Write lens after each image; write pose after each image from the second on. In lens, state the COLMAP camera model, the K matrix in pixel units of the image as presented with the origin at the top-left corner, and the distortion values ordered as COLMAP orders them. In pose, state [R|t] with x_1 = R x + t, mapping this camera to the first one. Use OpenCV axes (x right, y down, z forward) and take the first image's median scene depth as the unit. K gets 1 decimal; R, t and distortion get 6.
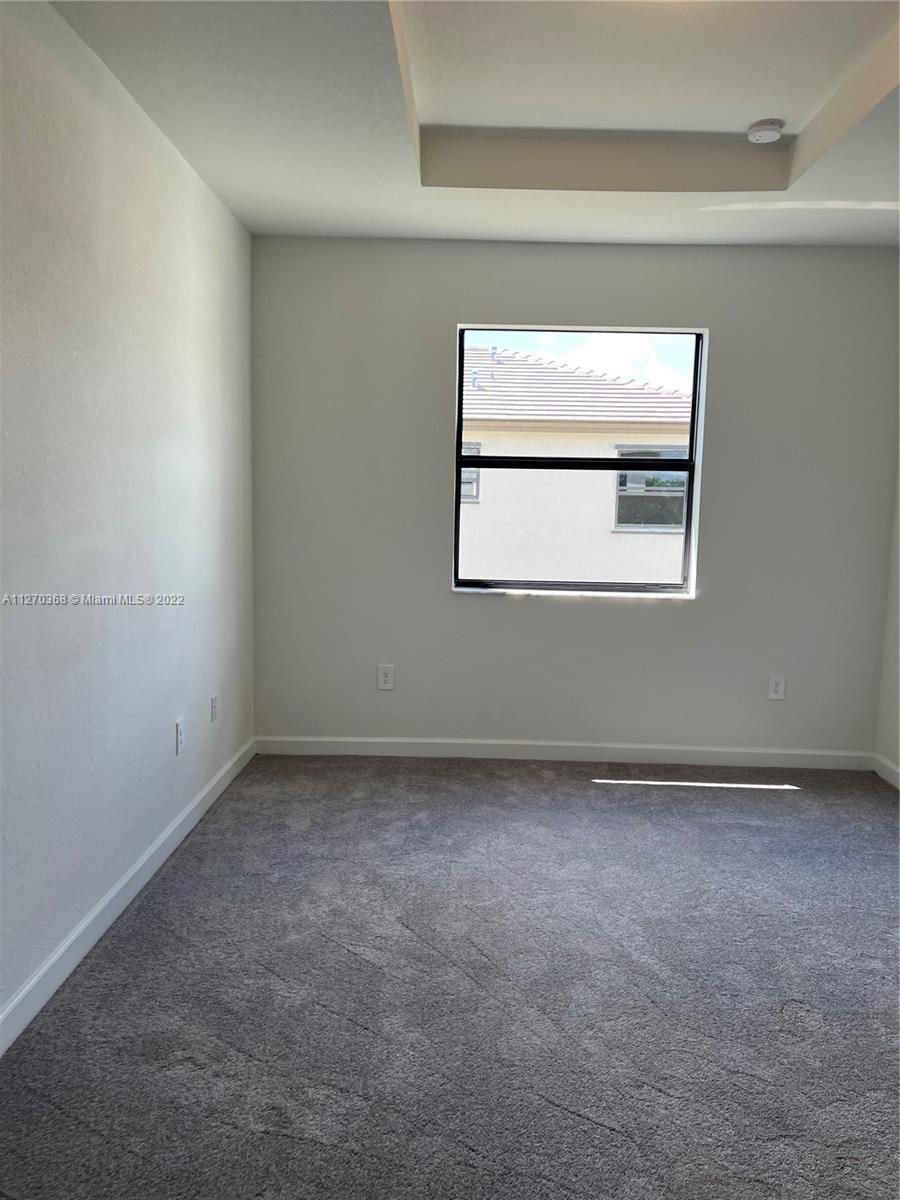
lens RADIAL K [[907.2, 0, 448.4], [0, 907.2, 598.0], [0, 0, 1]] dist [0.060206, -0.058710]
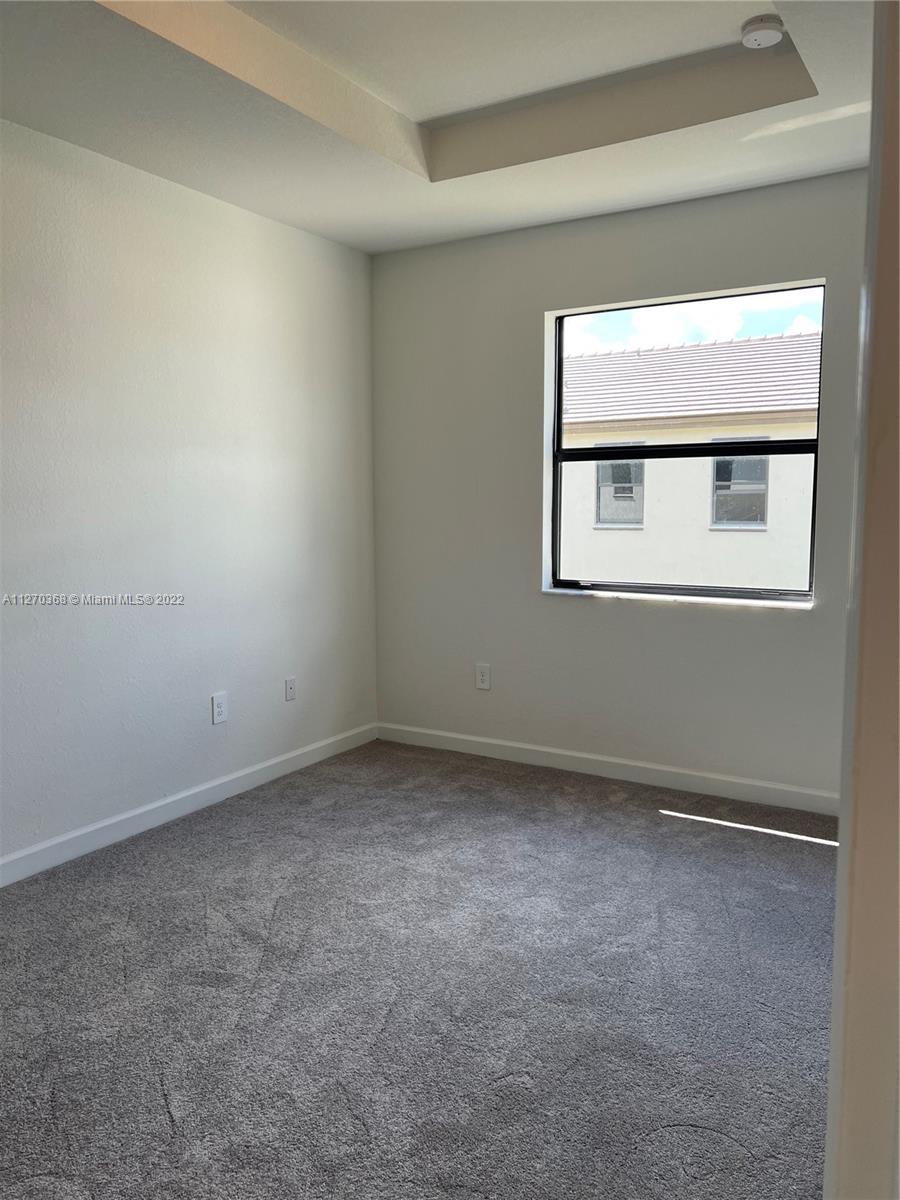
lens RADIAL K [[907.2, 0, 447.1], [0, 907.2, 595.9], [0, 0, 1]] dist [0.060206, -0.058710]
pose [[0.857477, 0.031249, -0.513573, 0.426733], [-0.036469, 0.999335, -0.000085, 0.000714], [0.513229, 0.018802, 0.858046, 0.133546]]
